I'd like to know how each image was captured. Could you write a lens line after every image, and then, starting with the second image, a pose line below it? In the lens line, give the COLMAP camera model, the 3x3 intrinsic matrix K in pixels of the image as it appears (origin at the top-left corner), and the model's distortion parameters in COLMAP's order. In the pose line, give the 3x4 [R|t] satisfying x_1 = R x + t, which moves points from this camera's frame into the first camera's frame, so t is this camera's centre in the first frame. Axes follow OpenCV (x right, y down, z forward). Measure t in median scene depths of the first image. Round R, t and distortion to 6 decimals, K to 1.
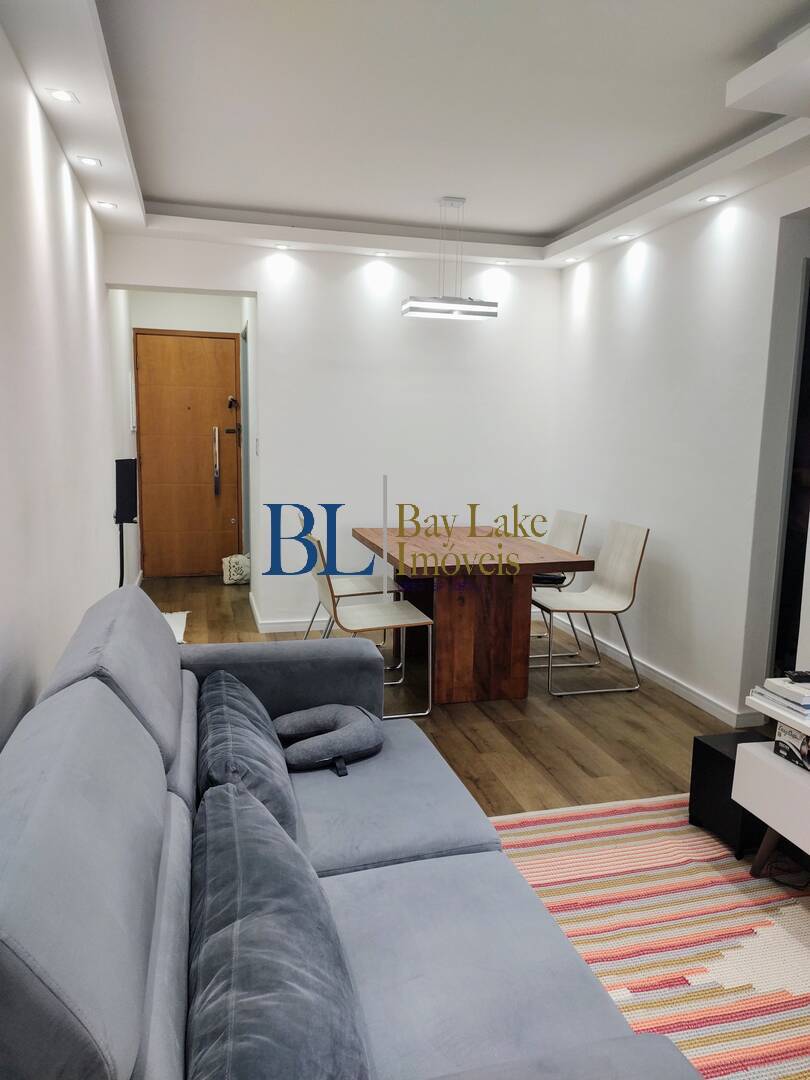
lens RADIAL K [[767.1, 0, 407.5], [0, 767.1, 537.9], [0, 0, 1]] dist [0.036263, -0.033320]
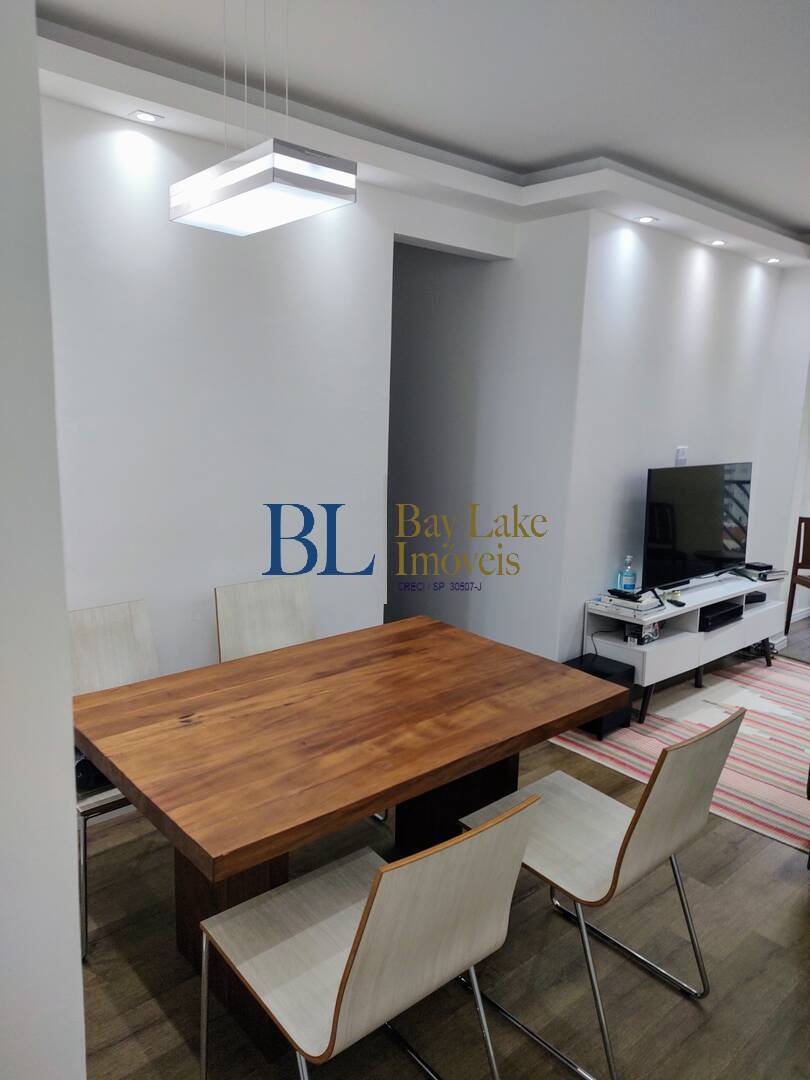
lens RADIAL K [[767.1, 0, 407.8], [0, 767.1, 537.2], [0, 0, 1]] dist [0.036263, -0.033320]
pose [[-0.447887, -0.201192, 0.871159, -0.455090], [0.076954, 0.962063, 0.261751, -0.273946], [-0.890772, 0.184274, -0.415413, 1.395210]]
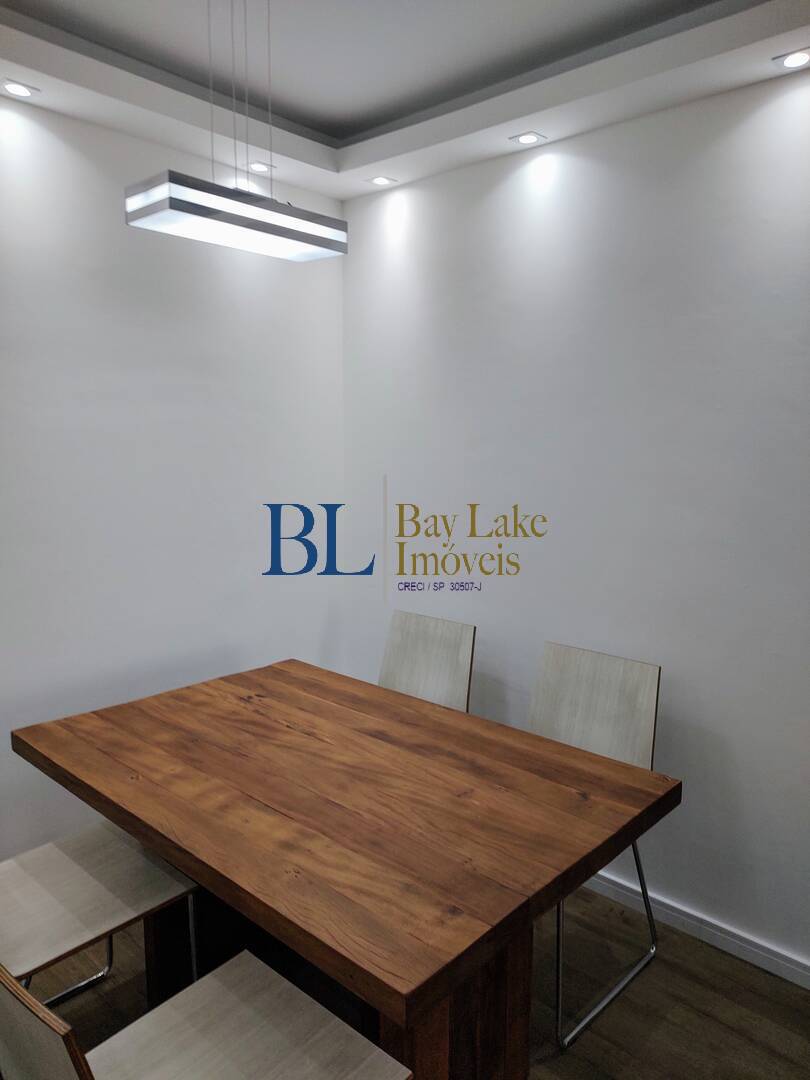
lens RADIAL K [[750.0, 0, 408.3], [0, 750.0, 542.3], [0, 0, 1]] dist [-0.009379, -0.004327]
pose [[0.841833, -0.073781, 0.534672, -0.131222], [0.073918, 0.997039, 0.021200, -0.141191], [-0.534653, 0.021675, 0.844794, 0.736311]]
